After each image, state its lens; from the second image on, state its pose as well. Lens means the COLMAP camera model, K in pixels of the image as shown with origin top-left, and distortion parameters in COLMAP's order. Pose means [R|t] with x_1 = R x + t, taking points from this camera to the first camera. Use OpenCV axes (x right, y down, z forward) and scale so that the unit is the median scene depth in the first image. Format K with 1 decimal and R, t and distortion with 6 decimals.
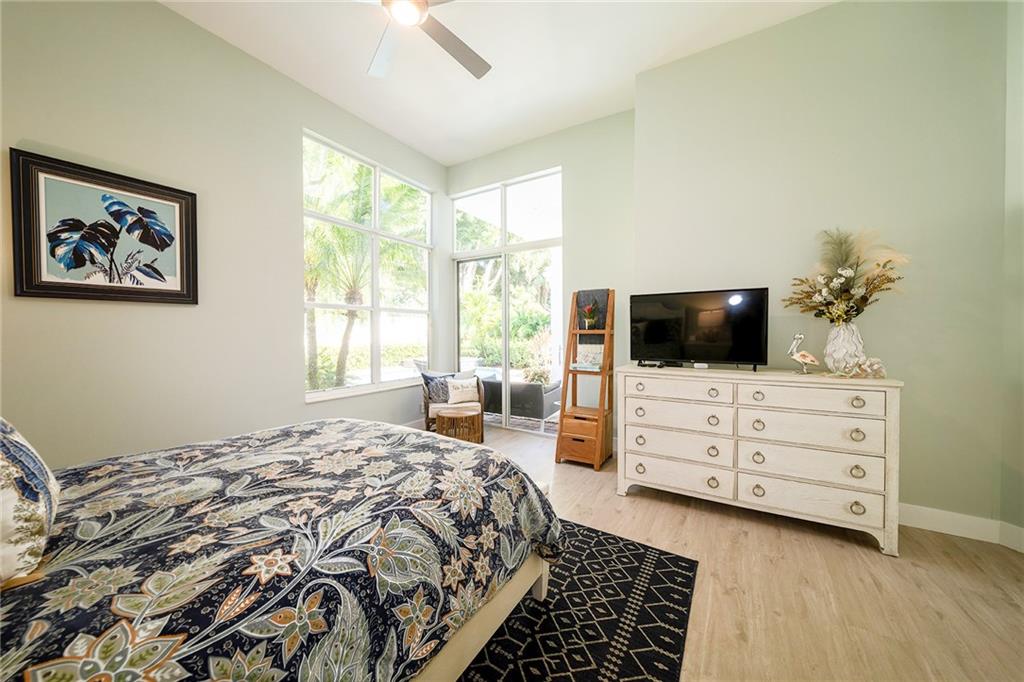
lens RADIAL K [[358.1, 0, 511.1], [0, 358.1, 338.4], [0, 0, 1]] dist [-0.008440, -0.000027]
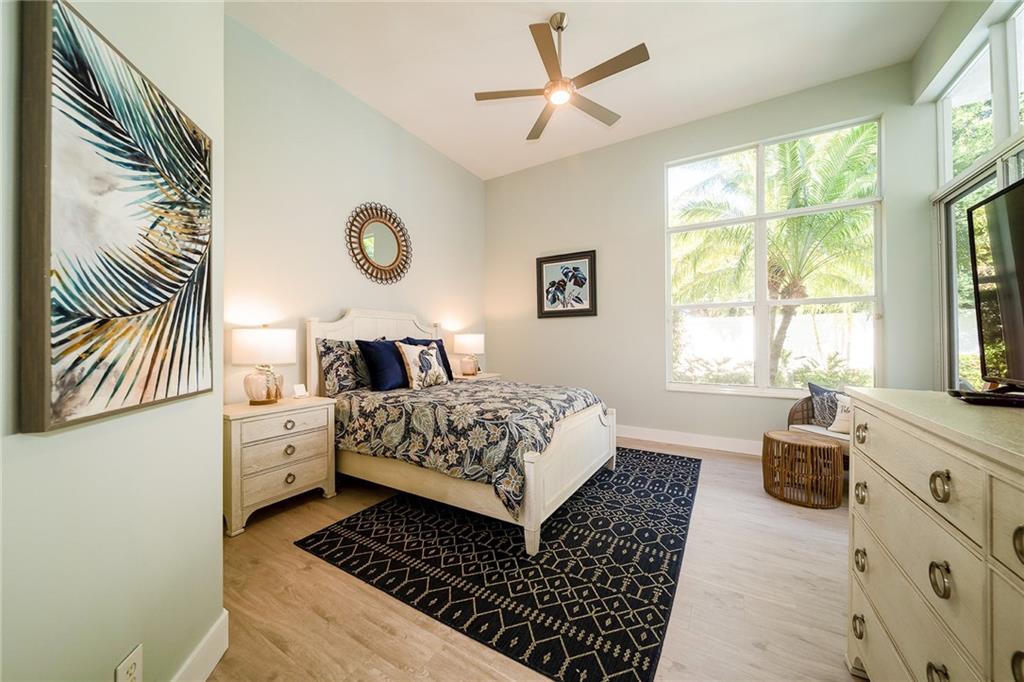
lens RADIAL K [[358.1, 0, 511.4], [0, 358.1, 339.6], [0, 0, 1]] dist [-0.008440, -0.000027]
pose [[0.018402, -0.002865, -0.999827, 0.960845], [-0.016082, 0.999866, -0.003162, 0.034250], [0.999701, 0.016137, 0.018354, 0.702873]]
